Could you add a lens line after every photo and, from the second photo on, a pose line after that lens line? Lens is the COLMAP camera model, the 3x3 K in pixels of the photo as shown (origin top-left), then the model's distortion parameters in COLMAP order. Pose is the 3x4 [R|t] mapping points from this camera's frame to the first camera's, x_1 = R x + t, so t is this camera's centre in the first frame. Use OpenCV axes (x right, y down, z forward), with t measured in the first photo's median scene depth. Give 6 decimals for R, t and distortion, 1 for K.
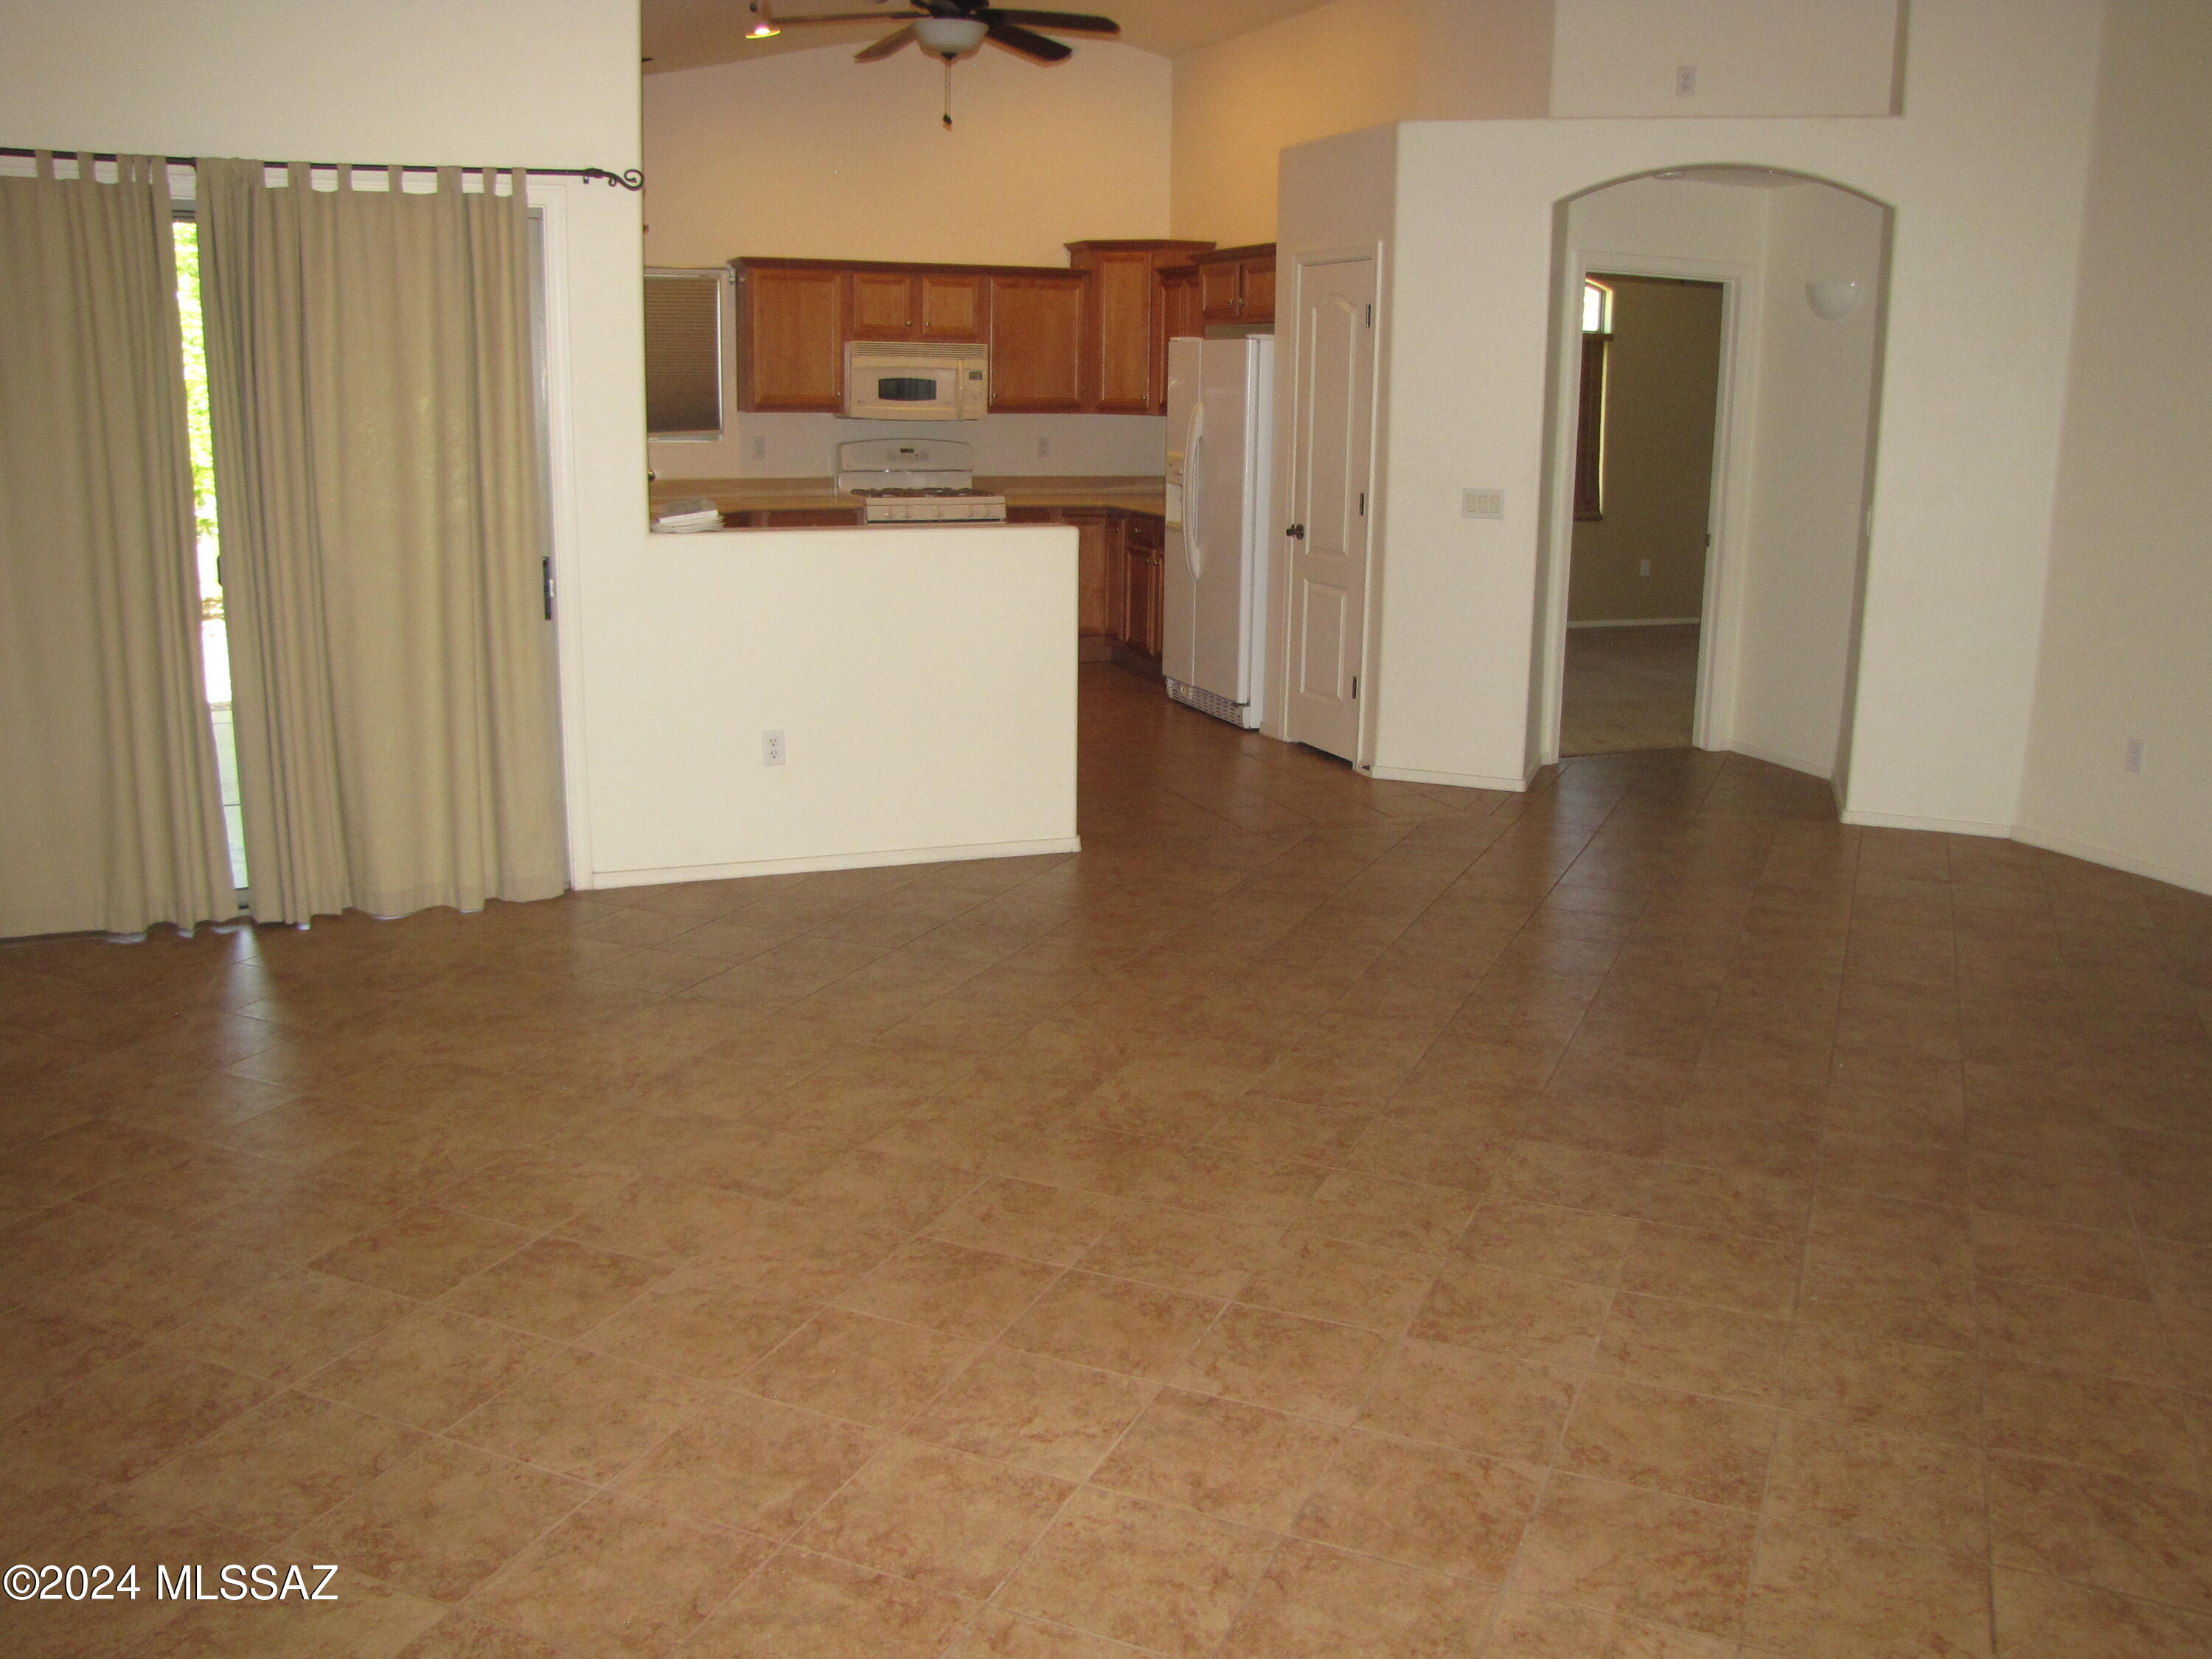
lens RADIAL K [[1892.4, 0, 1106.0], [0, 1892.4, 829.5], [0, 0, 1]] dist [-0.176507, 0.135188]
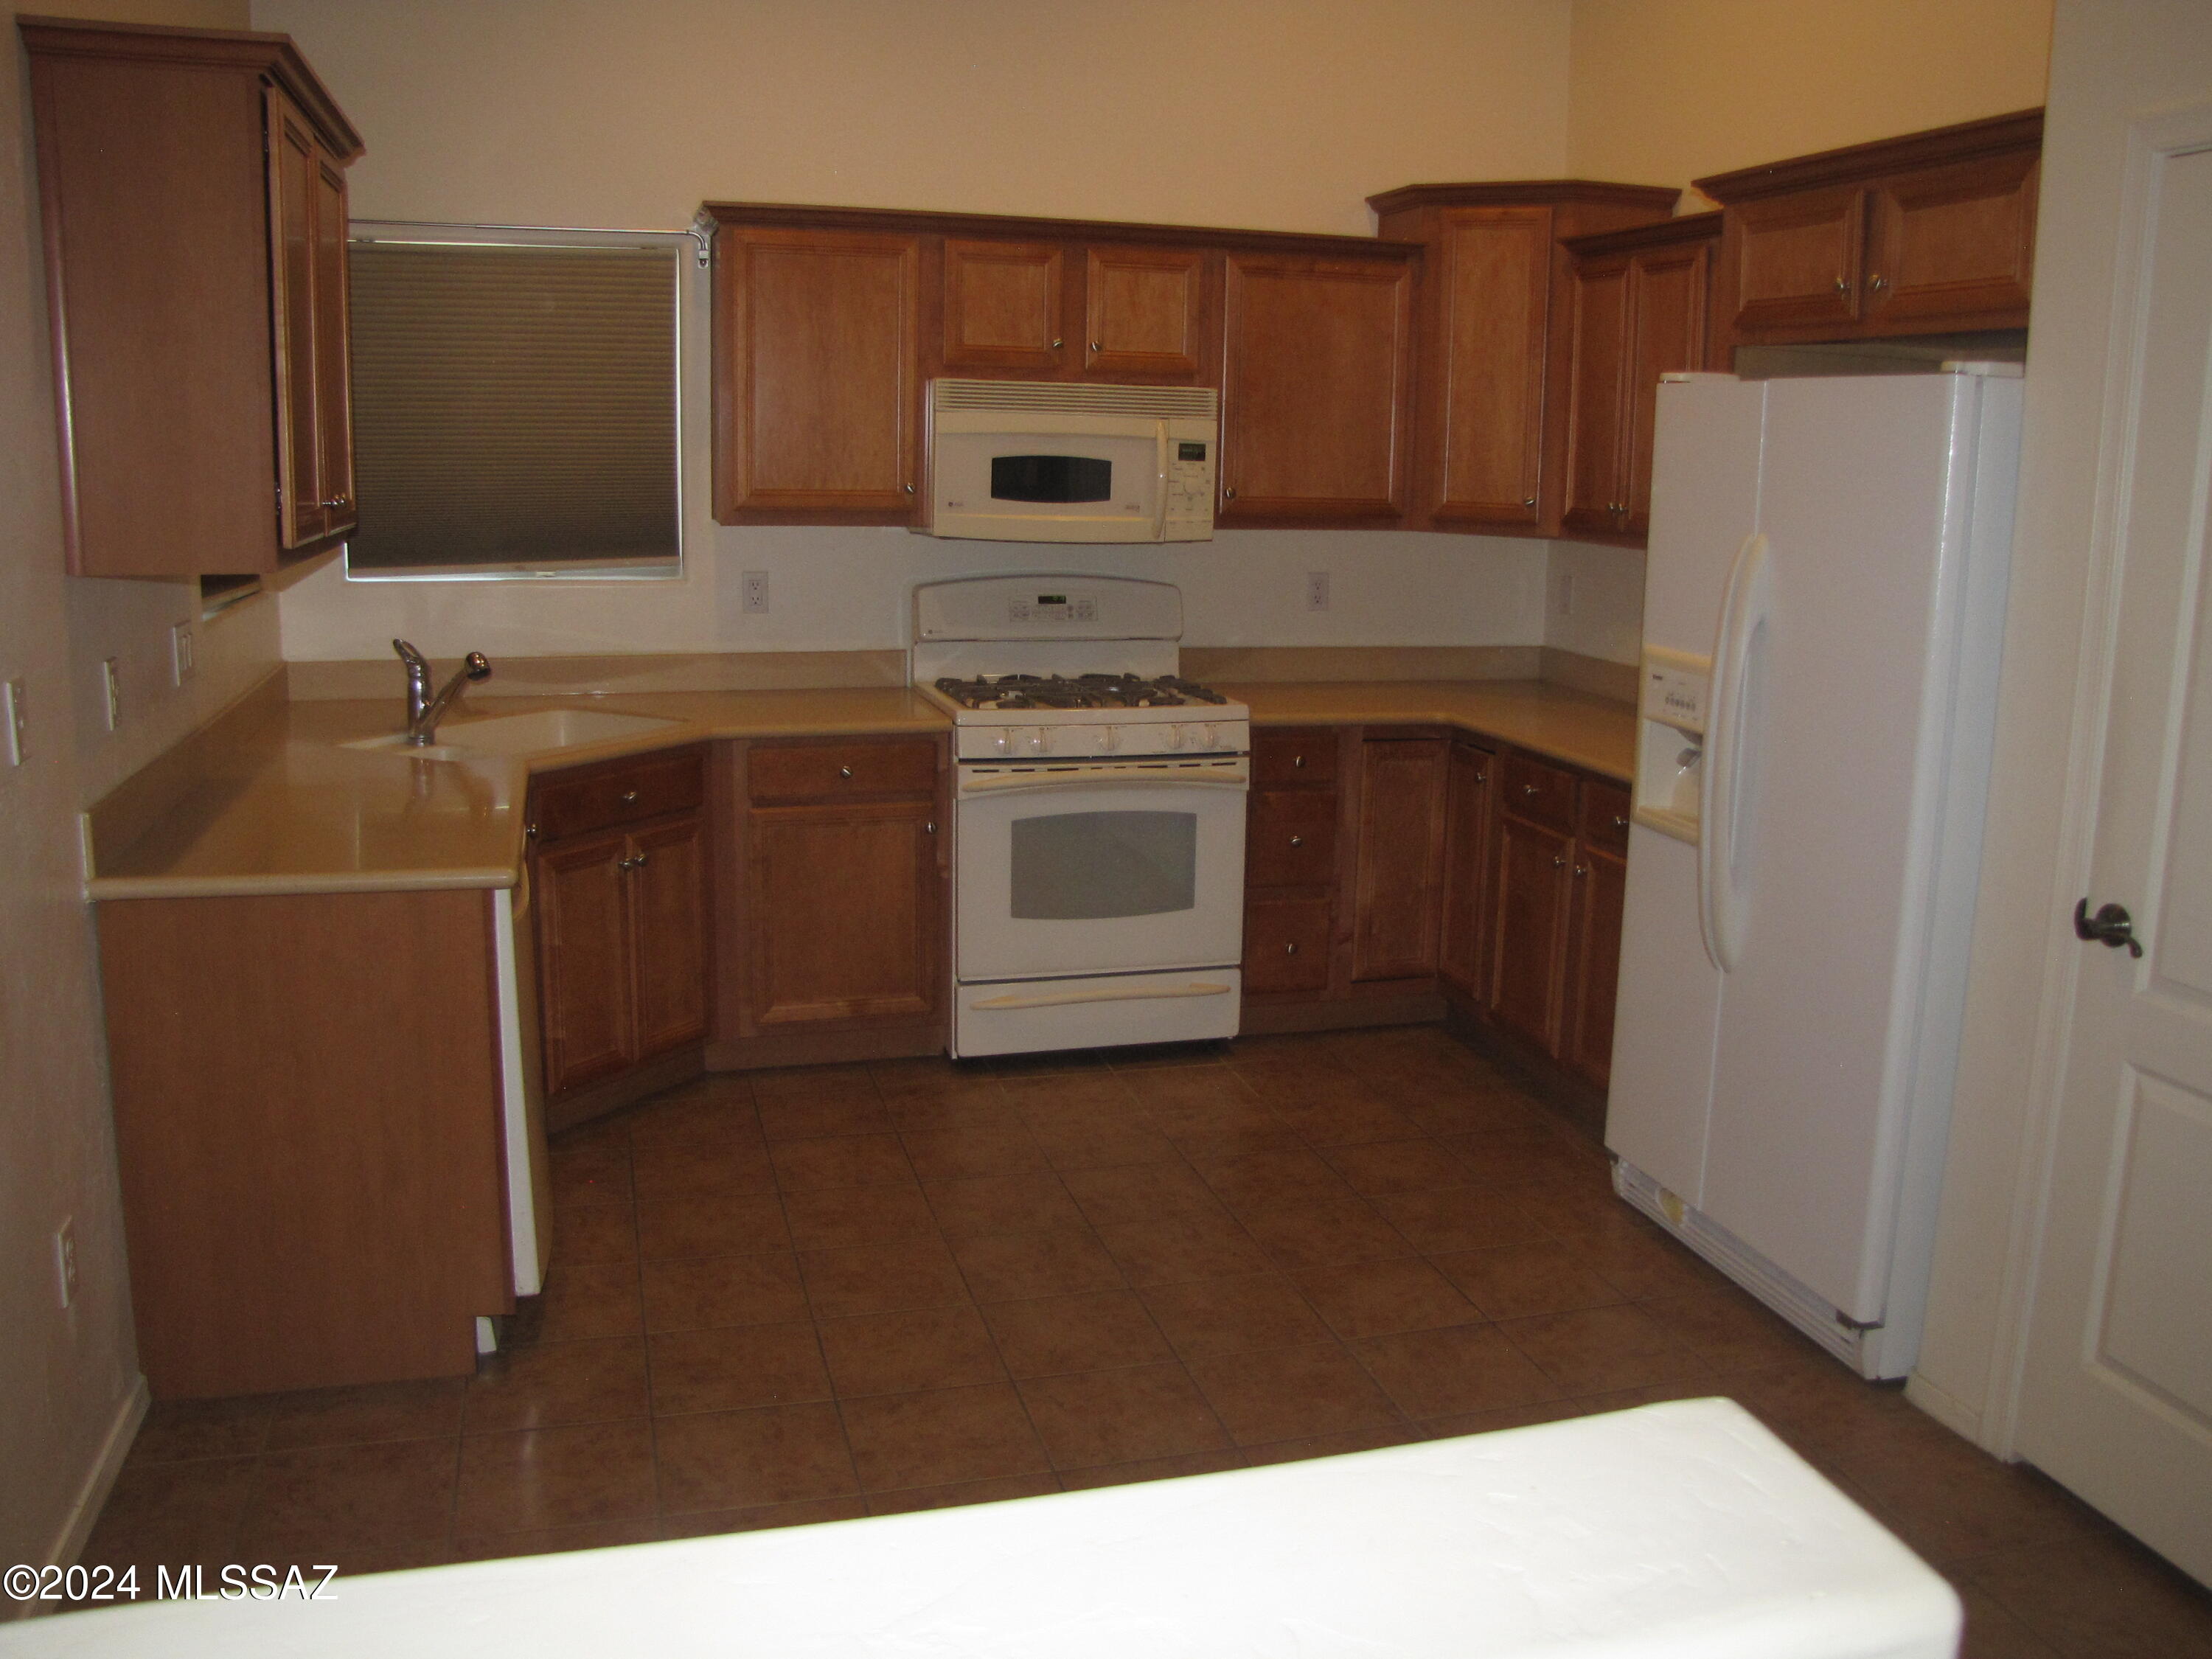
lens RADIAL K [[1892.4, 0, 1106.0], [0, 1892.4, 829.5], [0, 0, 1]] dist [-0.176507, 0.135188]
pose [[0.994635, 0.024341, -0.100542, -0.041152], [-0.027586, 0.999138, -0.031013, -0.130990], [0.099700, 0.033621, 0.994449, 0.524274]]
